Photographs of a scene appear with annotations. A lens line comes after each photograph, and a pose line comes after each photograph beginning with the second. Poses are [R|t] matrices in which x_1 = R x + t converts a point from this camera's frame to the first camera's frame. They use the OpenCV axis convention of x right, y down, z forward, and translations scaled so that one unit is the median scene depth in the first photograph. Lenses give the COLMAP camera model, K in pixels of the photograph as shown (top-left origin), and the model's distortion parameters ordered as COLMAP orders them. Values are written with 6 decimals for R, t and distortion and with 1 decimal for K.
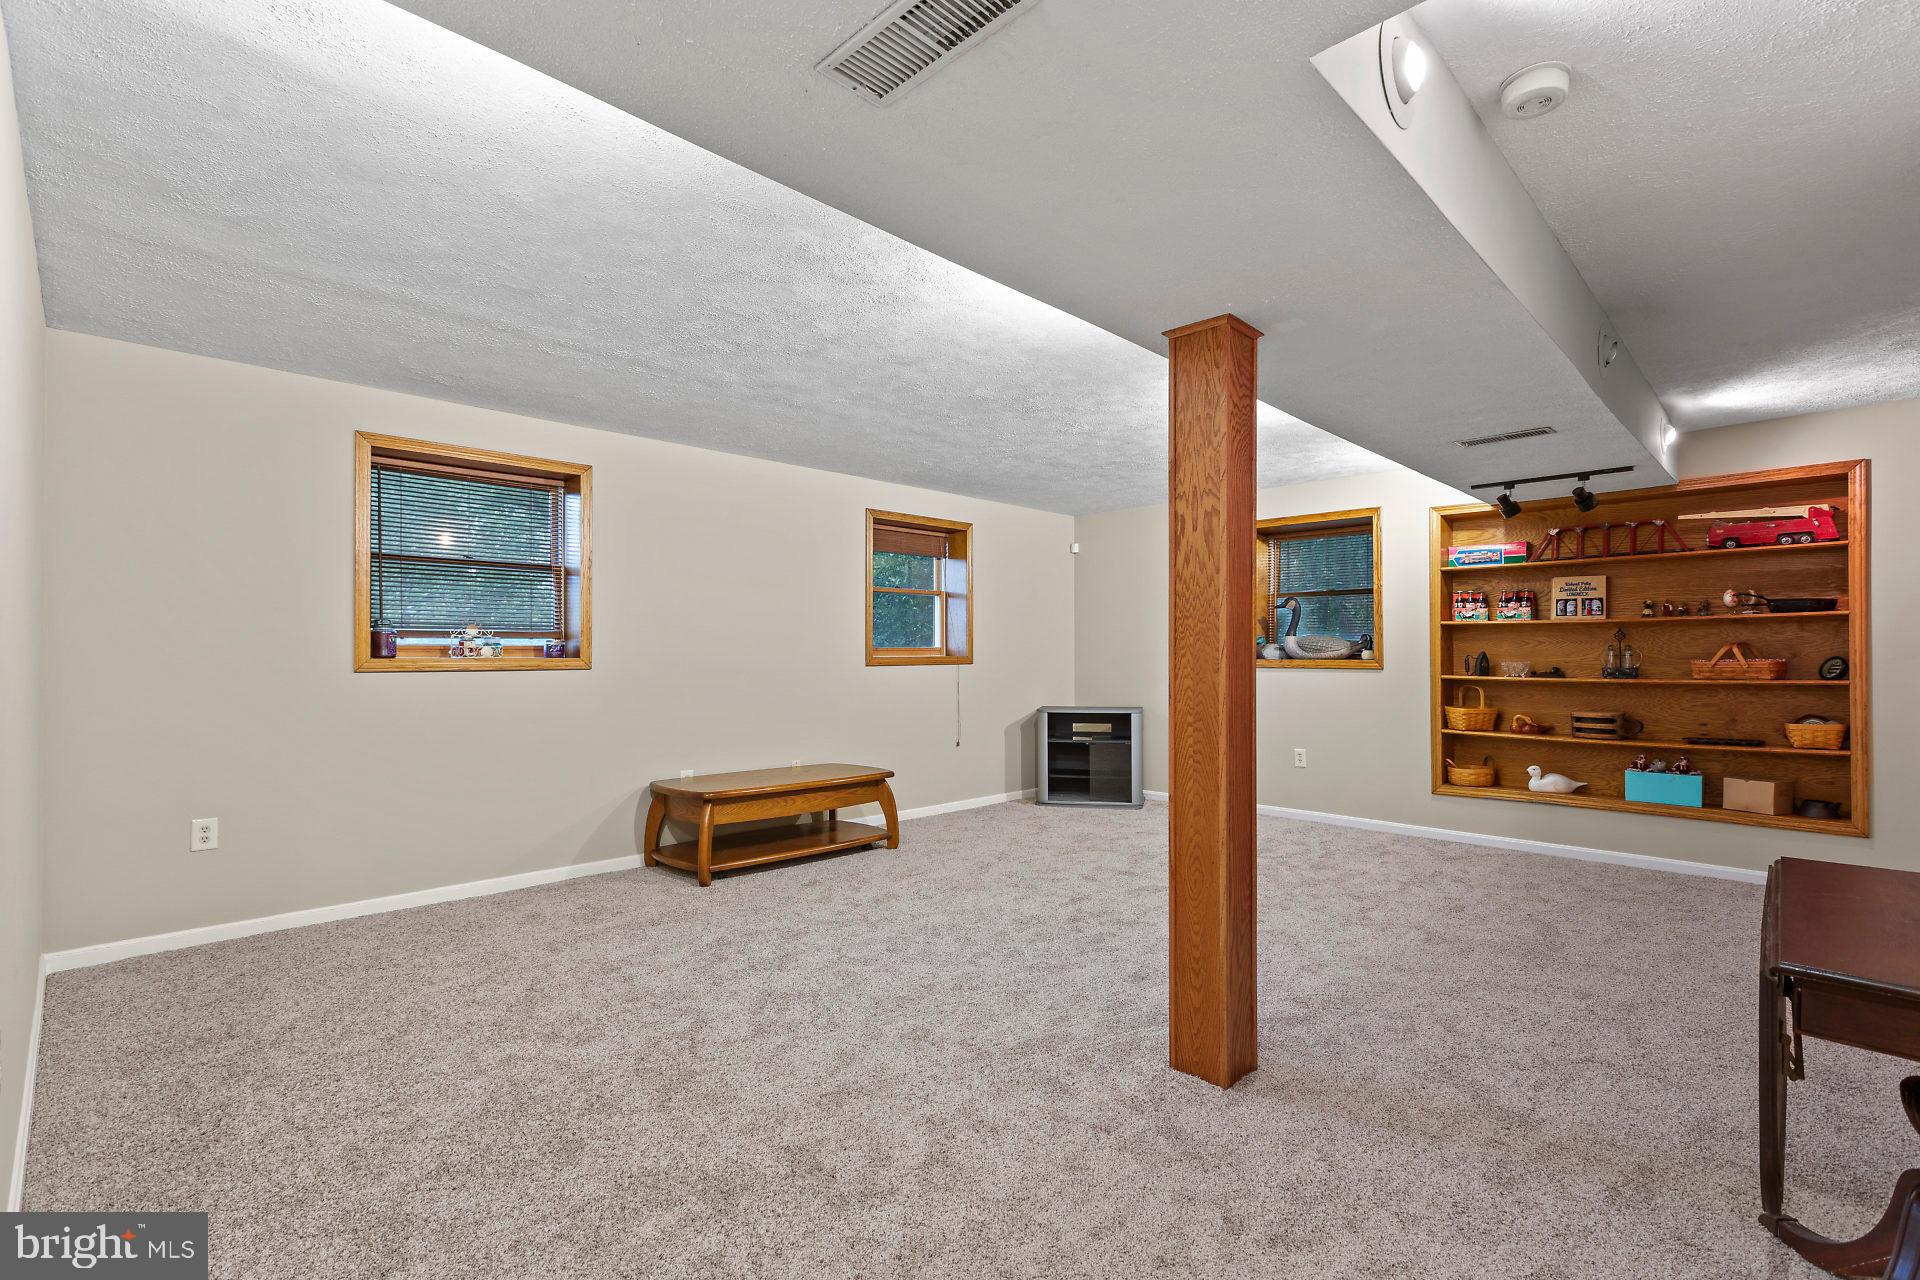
lens RADIAL K [[873.3, 0, 959.2], [0, 873.3, 647.8], [0, 0, 1]] dist [-0.002249, -0.000450]
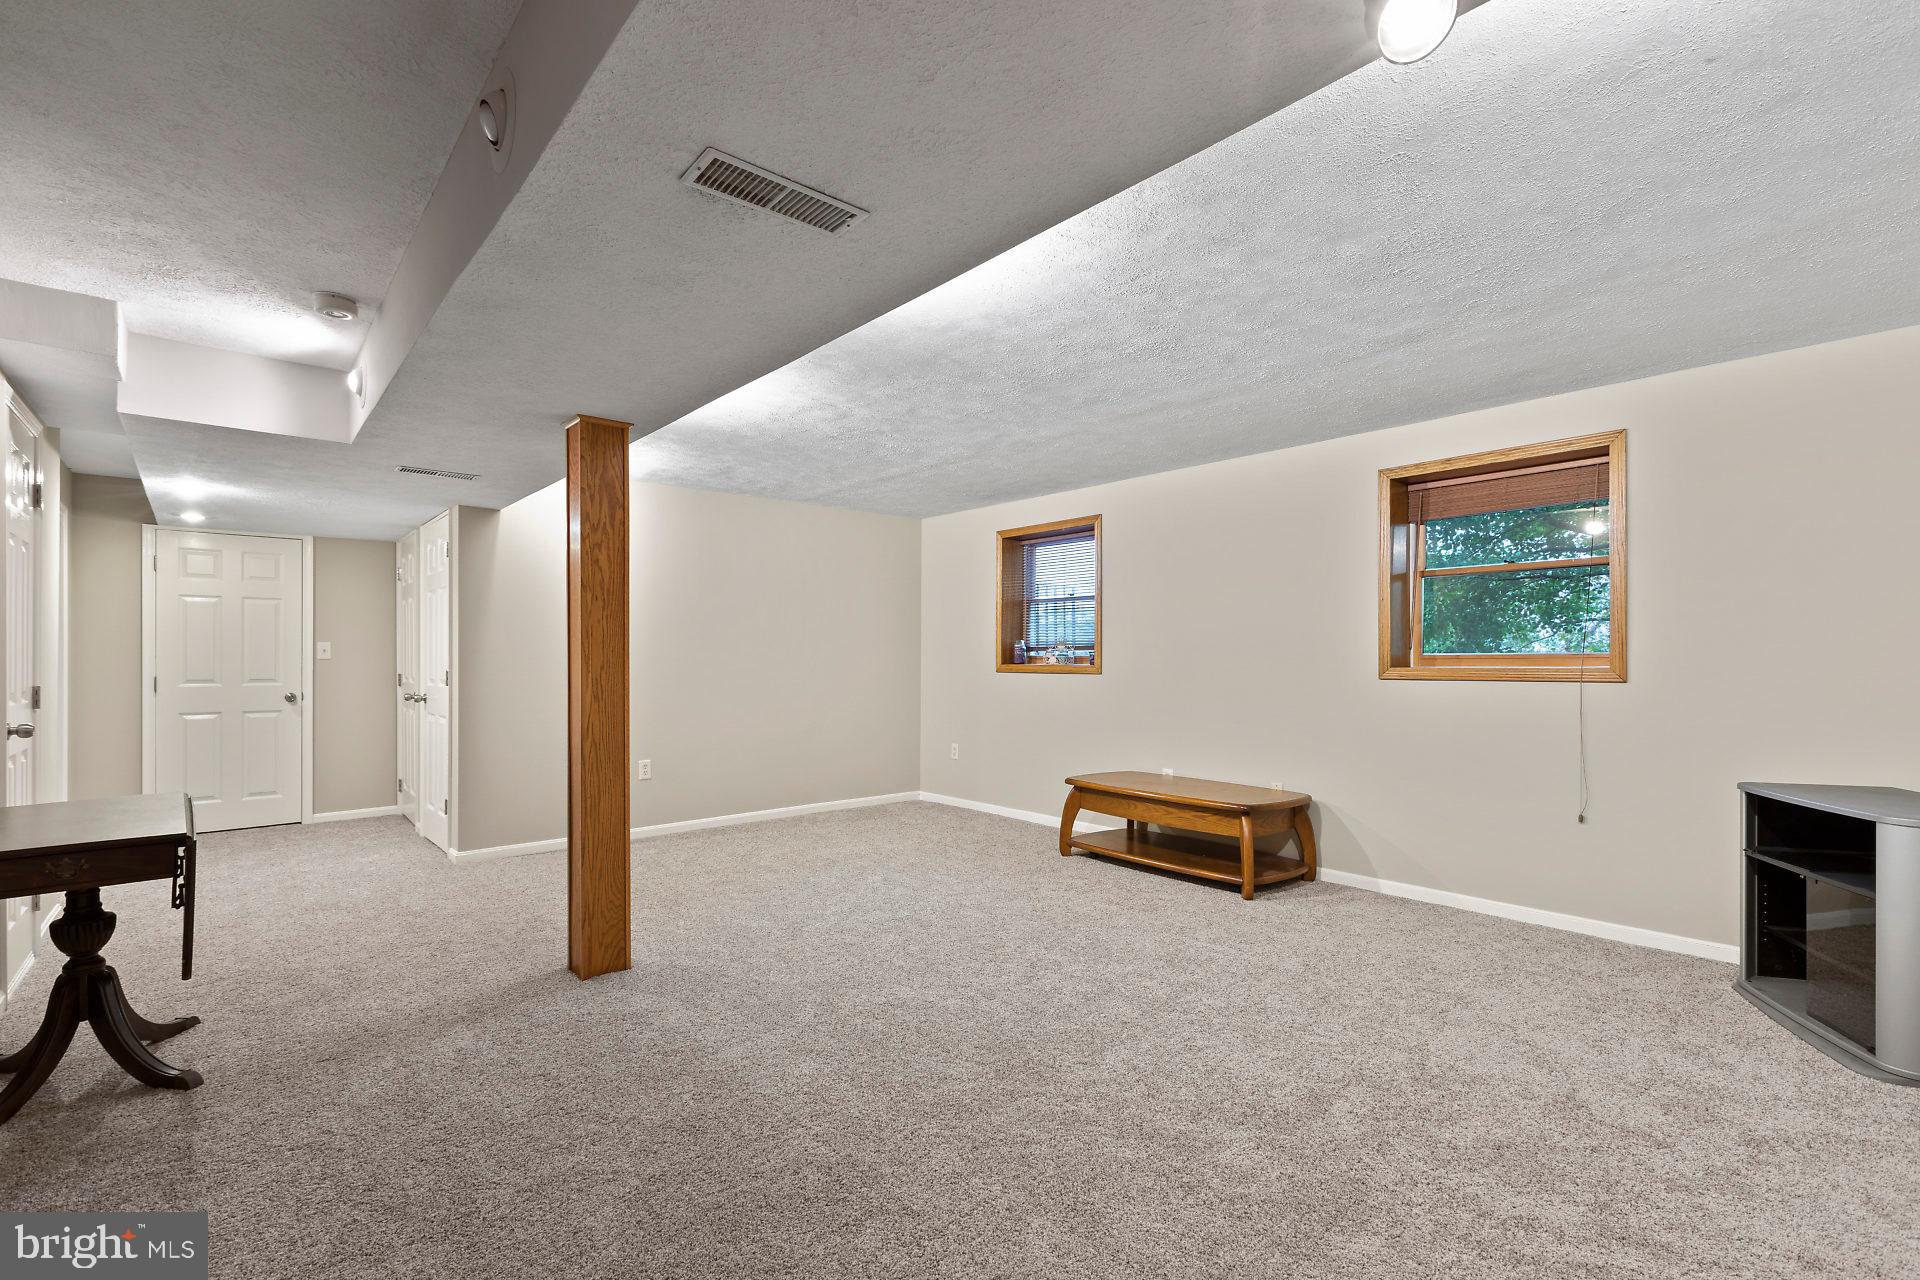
lens RADIAL K [[873.3, 0, 959.4], [0, 873.3, 648.5], [0, 0, 1]] dist [-0.002249, -0.000450]
pose [[-0.080964, -0.011321, -0.996653, 0.736806], [0.001786, 0.999932, -0.011503, 0.001710], [0.996715, -0.002711, -0.080939, 0.768842]]
